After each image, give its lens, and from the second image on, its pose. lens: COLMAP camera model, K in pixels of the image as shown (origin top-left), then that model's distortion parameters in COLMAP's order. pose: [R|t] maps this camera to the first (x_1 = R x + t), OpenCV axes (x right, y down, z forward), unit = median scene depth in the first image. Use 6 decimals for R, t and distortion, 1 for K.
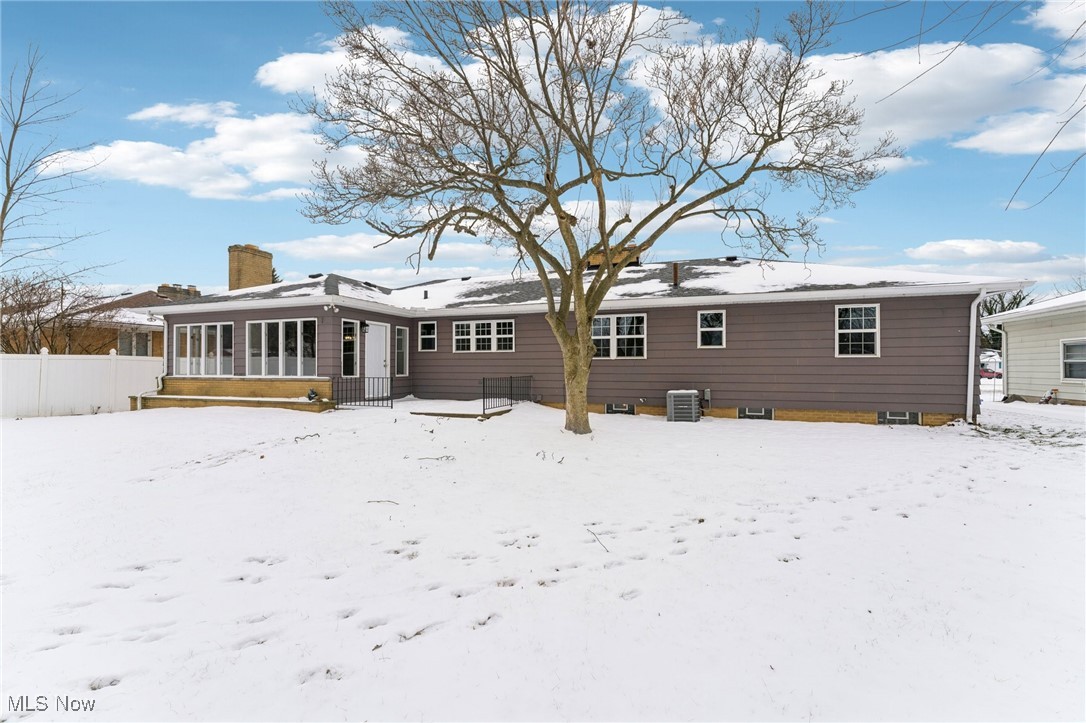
lens RADIAL K [[442.0, 0, 546.7], [0, 442.0, 362.7], [0, 0, 1]] dist [-0.000957, 0.000080]
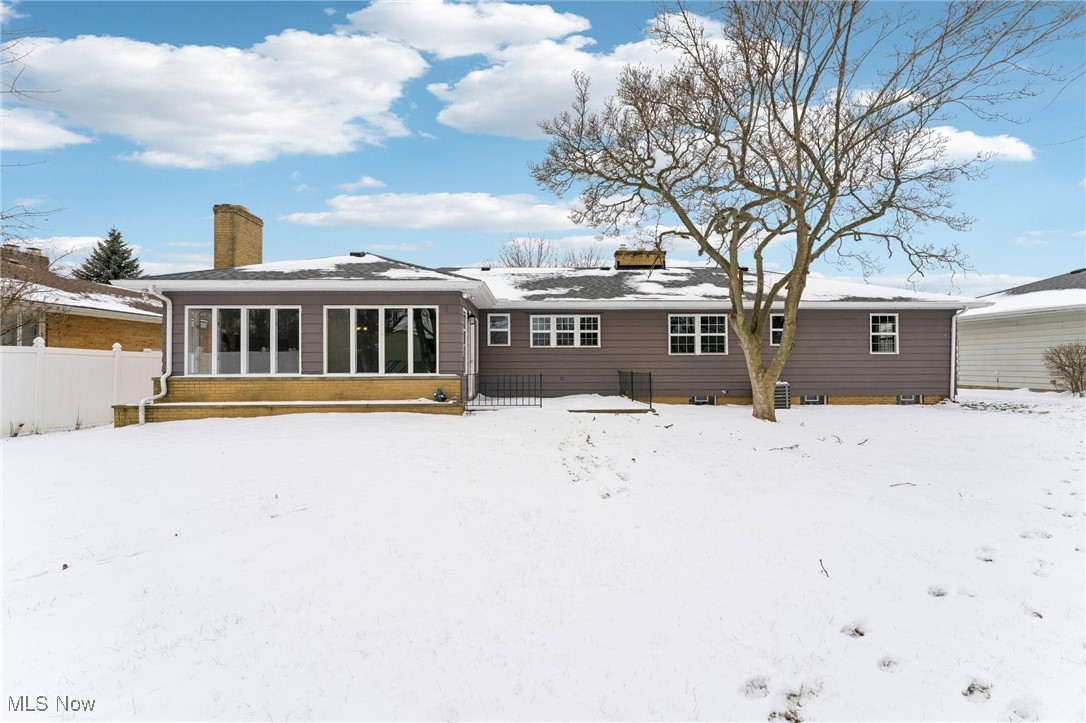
lens RADIAL K [[442.0, 0, 546.7], [0, 442.0, 362.7], [0, 0, 1]] dist [-0.000957, 0.000080]
pose [[0.936355, -0.002559, 0.351045, -0.537238], [-0.000004, 0.999973, 0.007301, 0.002852], [-0.351055, -0.006837, 0.936330, 0.103147]]
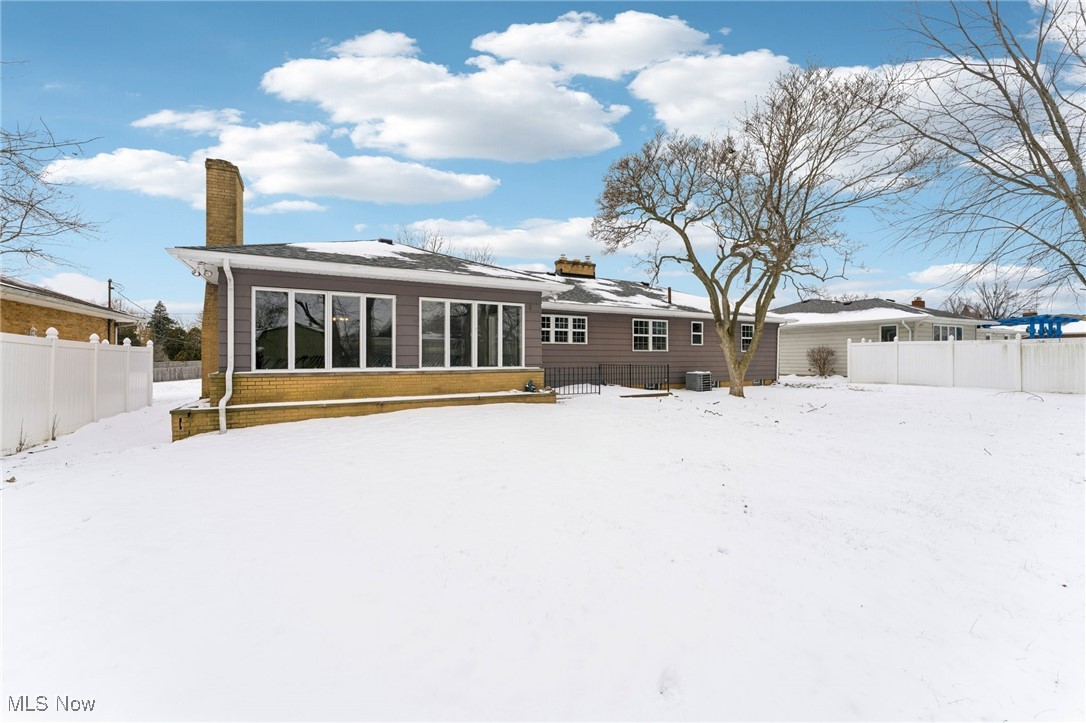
lens RADIAL K [[435.4, 0, 542.1], [0, 435.4, 358.9], [0, 0, 1]] dist [-0.002498, 0.000003]
pose [[0.675740, -0.002739, 0.737135, -1.009797], [-0.006086, 0.999938, 0.009294, 0.004916], [-0.737115, -0.010766, 0.675682, 0.300943]]
